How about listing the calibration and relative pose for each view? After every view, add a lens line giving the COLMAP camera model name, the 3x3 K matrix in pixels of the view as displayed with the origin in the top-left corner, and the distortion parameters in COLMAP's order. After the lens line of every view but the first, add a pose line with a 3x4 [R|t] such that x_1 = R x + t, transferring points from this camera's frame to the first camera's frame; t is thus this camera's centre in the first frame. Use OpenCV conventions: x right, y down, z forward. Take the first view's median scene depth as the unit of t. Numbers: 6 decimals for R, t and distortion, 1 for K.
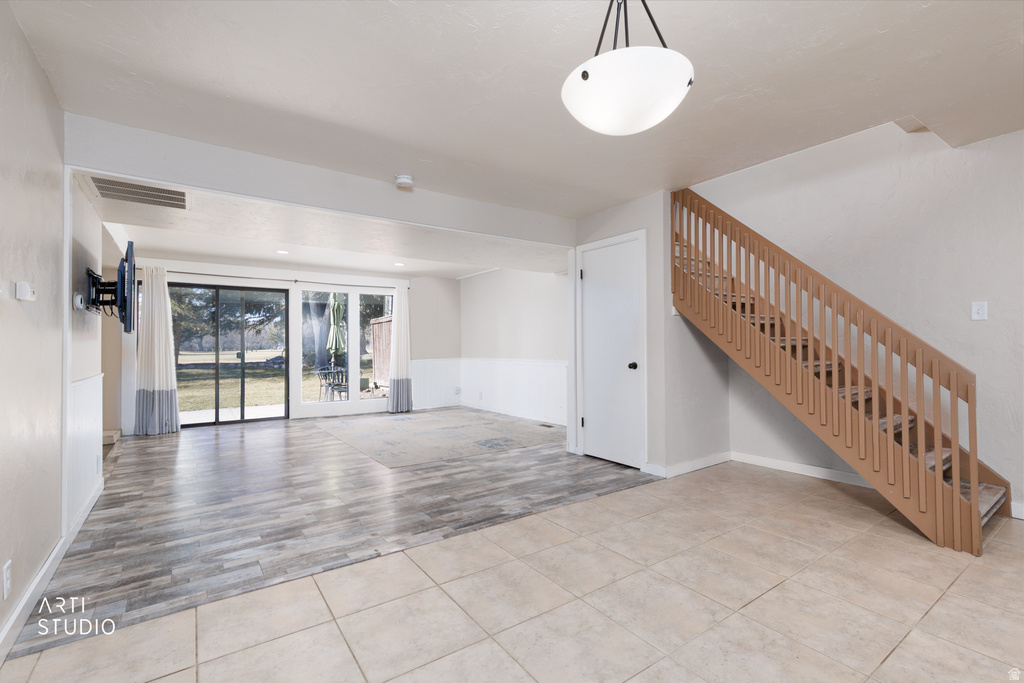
lens RADIAL K [[458.6, 0, 517.8], [0, 458.6, 338.3], [0, 0, 1]] dist [0.008778, -0.002307]
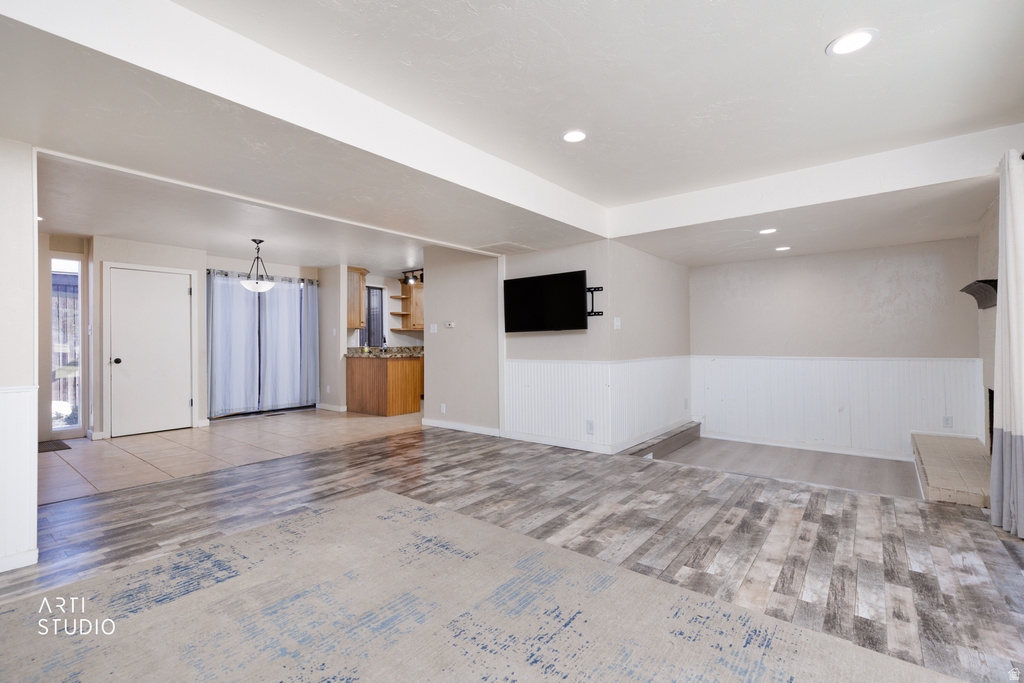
lens RADIAL K [[458.6, 0, 515.8], [0, 458.6, 341.1], [0, 0, 1]] dist [0.008778, -0.002307]
pose [[-0.962559, 0.014298, -0.270696, -0.406894], [0.020349, 0.999602, -0.019563, 0.052028], [0.270308, -0.024339, -0.962466, 2.615736]]
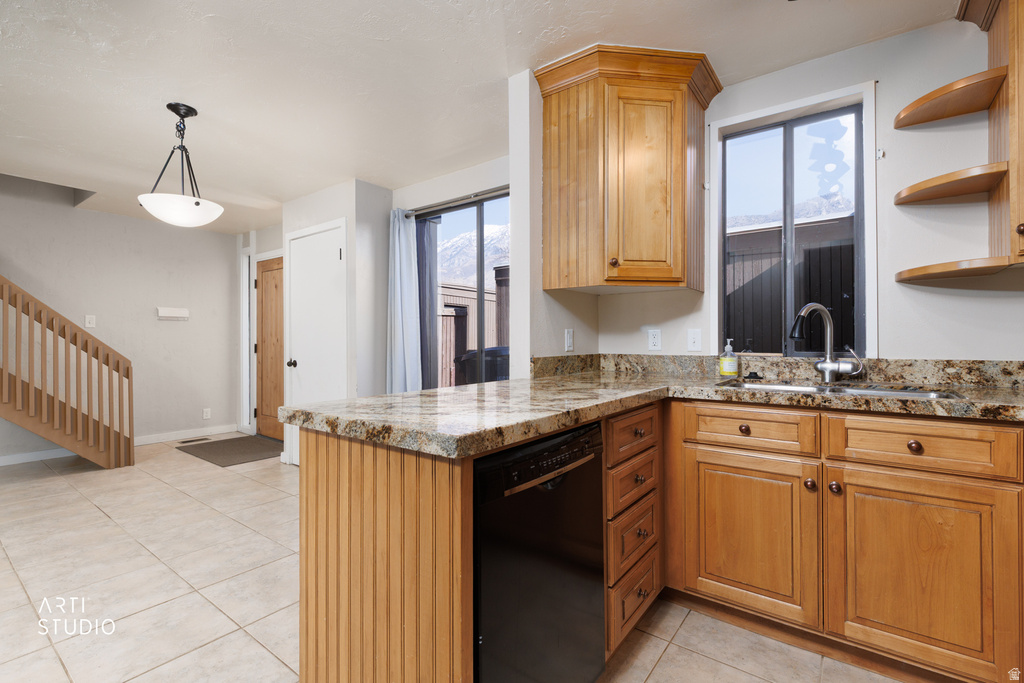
lens RADIAL K [[458.6, 0, 514.1], [0, 458.6, 340.8], [0, 0, 1]] dist [0.008778, -0.002307]
pose [[-0.304609, 0.007514, 0.952448, -0.892490], [-0.013524, 0.999834, -0.012213, 0.002176], [-0.952381, -0.016601, -0.304457, 0.136172]]
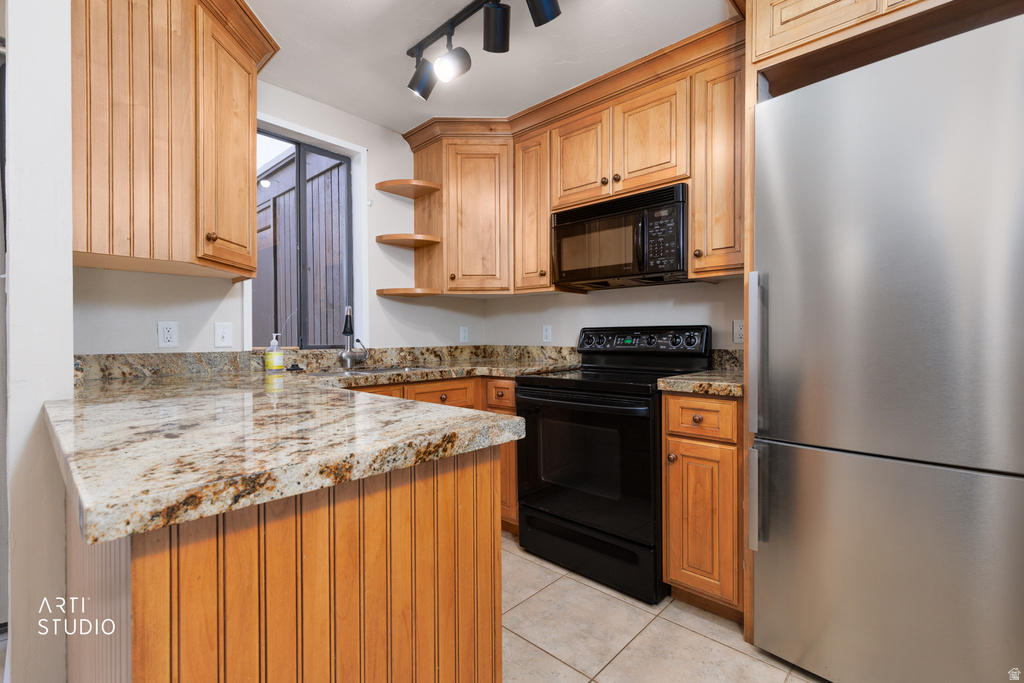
lens RADIAL K [[458.6, 0, 519.1], [0, 458.6, 341.1], [0, 0, 1]] dist [0.008778, -0.002307]
pose [[-0.978907, 0.011316, -0.203993, -0.524136], [0.012400, 0.999915, -0.004037, 0.005795], [0.203930, -0.006481, -0.978964, 0.411295]]
